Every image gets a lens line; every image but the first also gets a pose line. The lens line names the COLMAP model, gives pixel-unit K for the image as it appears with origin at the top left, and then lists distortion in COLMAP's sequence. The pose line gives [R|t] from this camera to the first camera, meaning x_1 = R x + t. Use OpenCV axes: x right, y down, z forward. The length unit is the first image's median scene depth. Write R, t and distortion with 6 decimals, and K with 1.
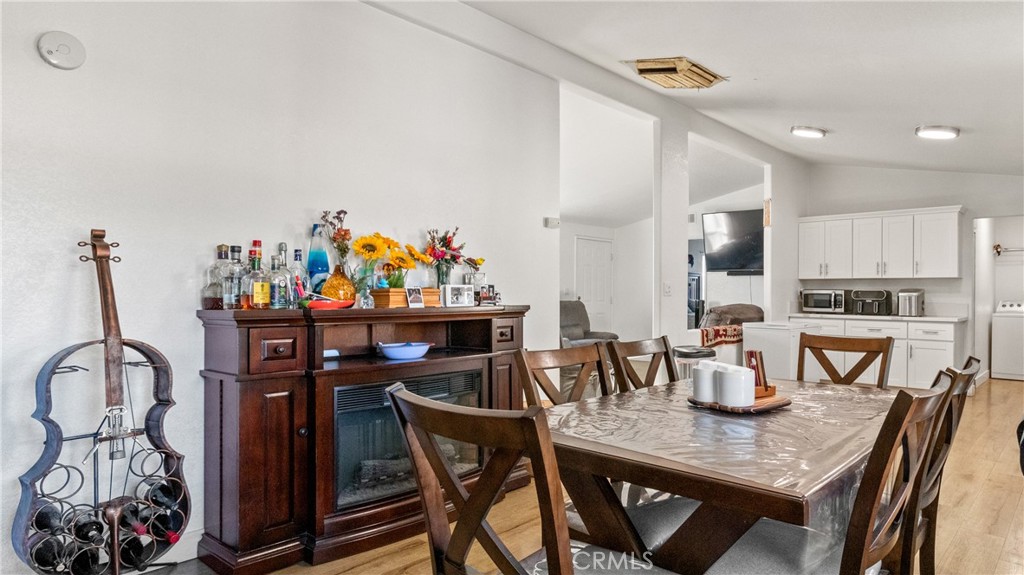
lens RADIAL K [[599.9, 0, 512.0], [0, 599.9, 287.5], [0, 0, 1]] dist [-0.000873, 0.000168]
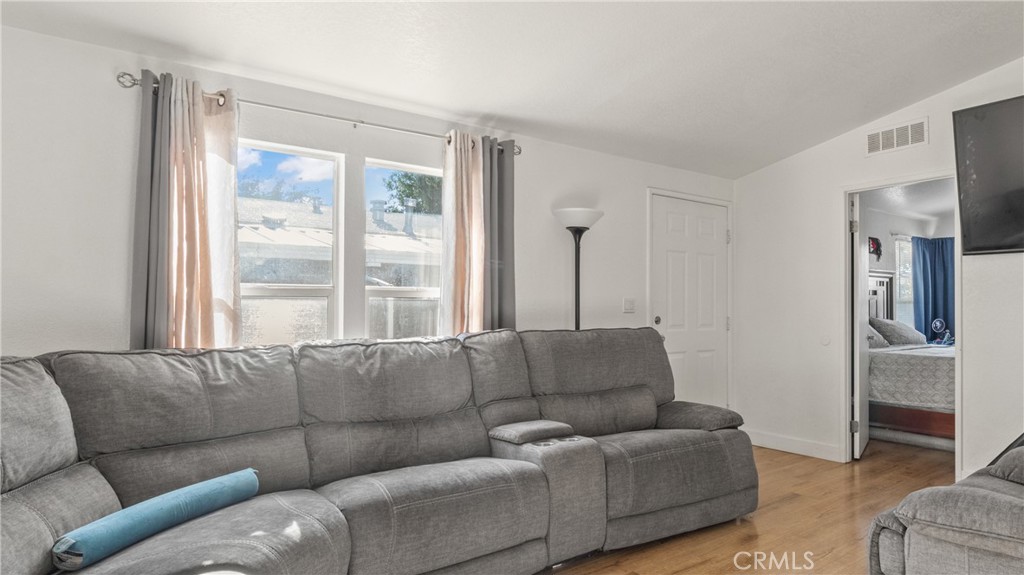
lens RADIAL K [[599.9, 0, 512.0], [0, 599.9, 287.5], [0, 0, 1]] dist [-0.000873, 0.000168]
pose [[0.982853, 0.004513, -0.184335, 0.112740], [-0.006150, 0.999947, -0.008311, -0.004337], [0.184287, 0.009302, 0.982828, 0.656440]]
